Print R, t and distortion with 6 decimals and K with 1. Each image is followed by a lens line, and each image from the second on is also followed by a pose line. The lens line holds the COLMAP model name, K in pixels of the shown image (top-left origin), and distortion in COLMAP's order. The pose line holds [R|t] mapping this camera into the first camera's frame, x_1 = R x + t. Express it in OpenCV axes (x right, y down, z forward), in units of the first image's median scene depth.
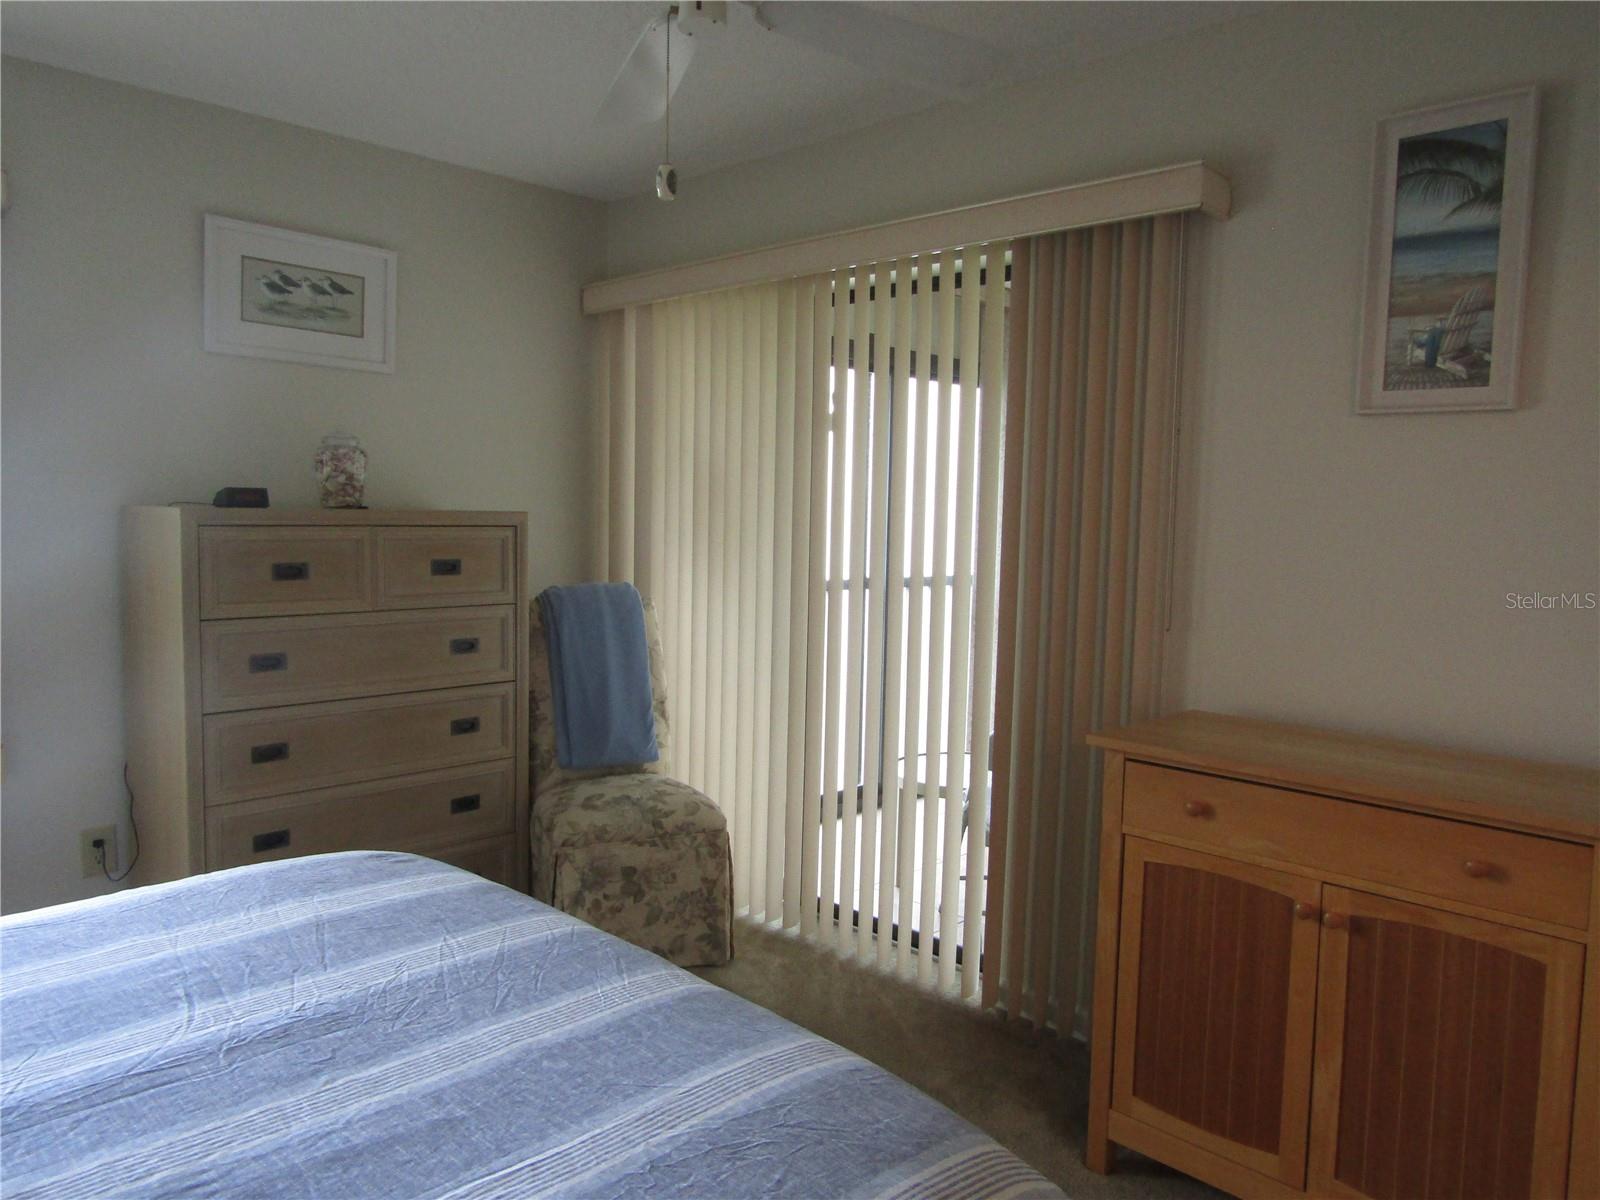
lens RADIAL K [[1139.3, 0, 799.8], [0, 1139.3, 599.1], [0, 0, 1]] dist [-0.006557, -0.000460]
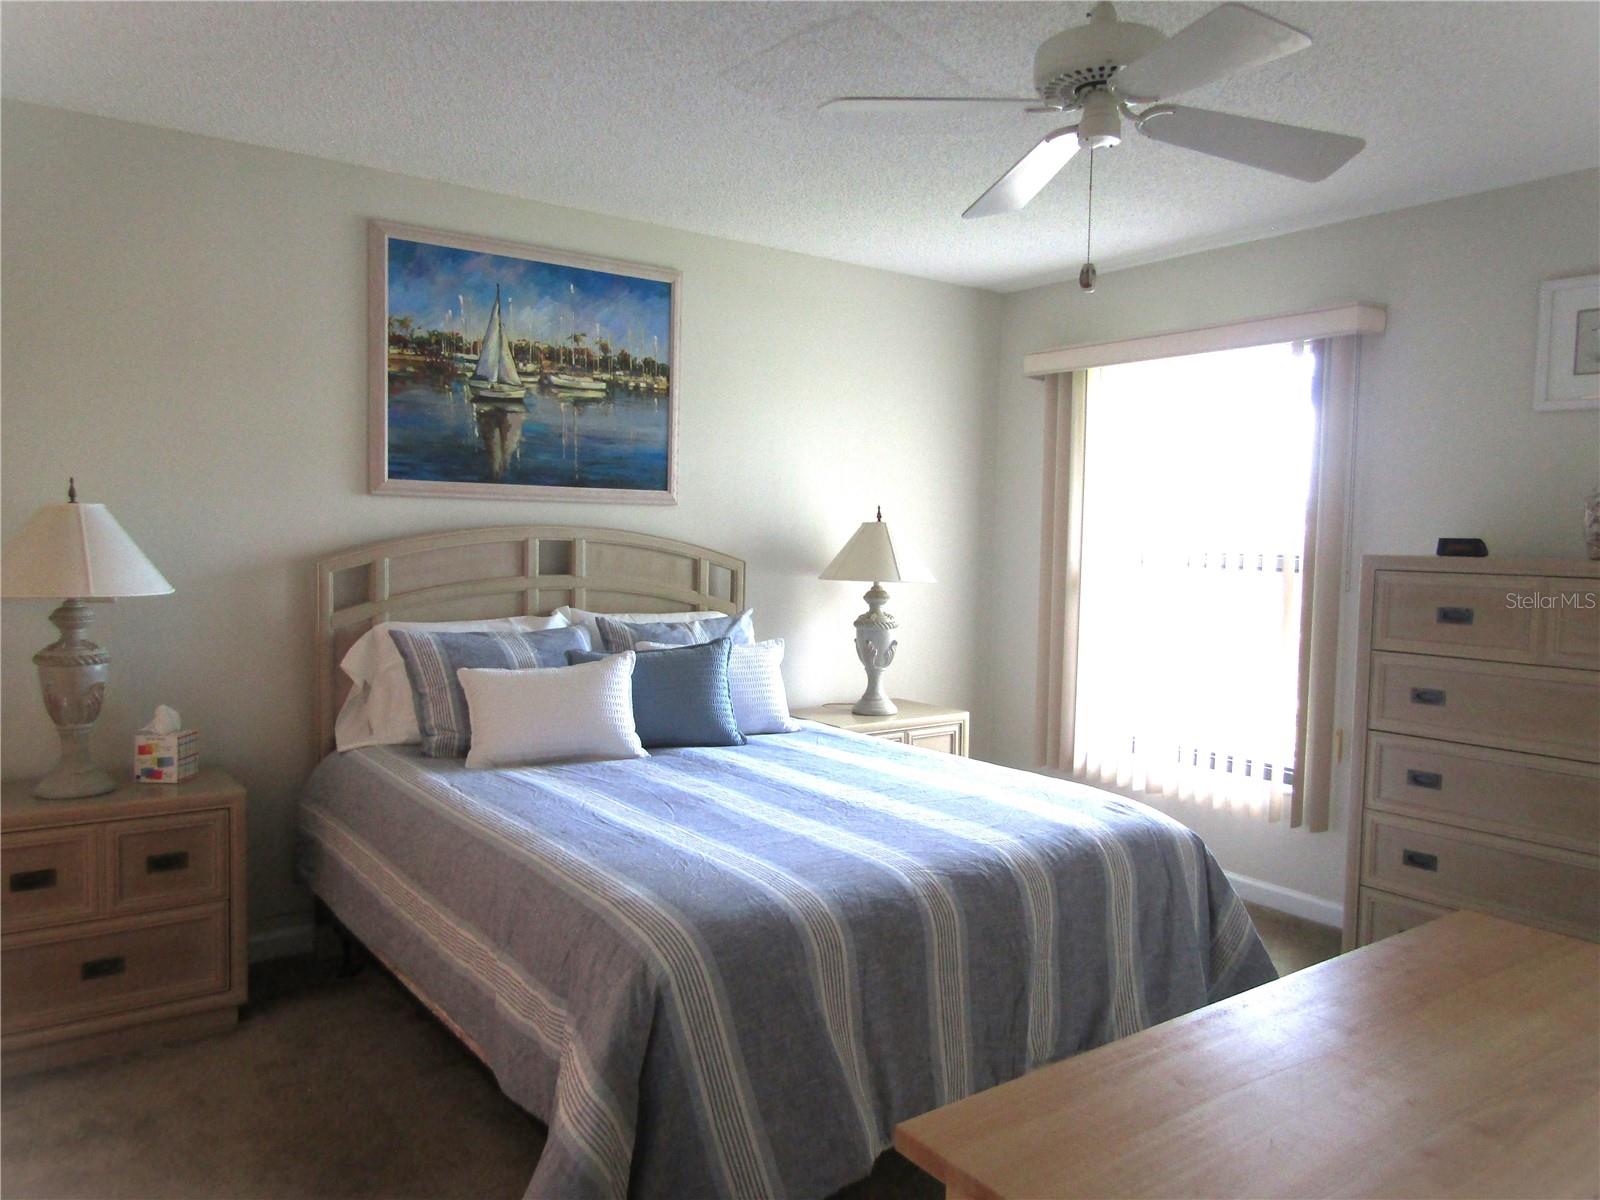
lens RADIAL K [[1139.3, 0, 799.2], [0, 1139.3, 600.2], [0, 0, 1]] dist [-0.006557, -0.000460]
pose [[-0.177762, 0.029628, -0.983627, 0.747592], [-0.096778, 0.994175, 0.047435, -0.031249], [0.979303, 0.103625, -0.173859, 0.613286]]
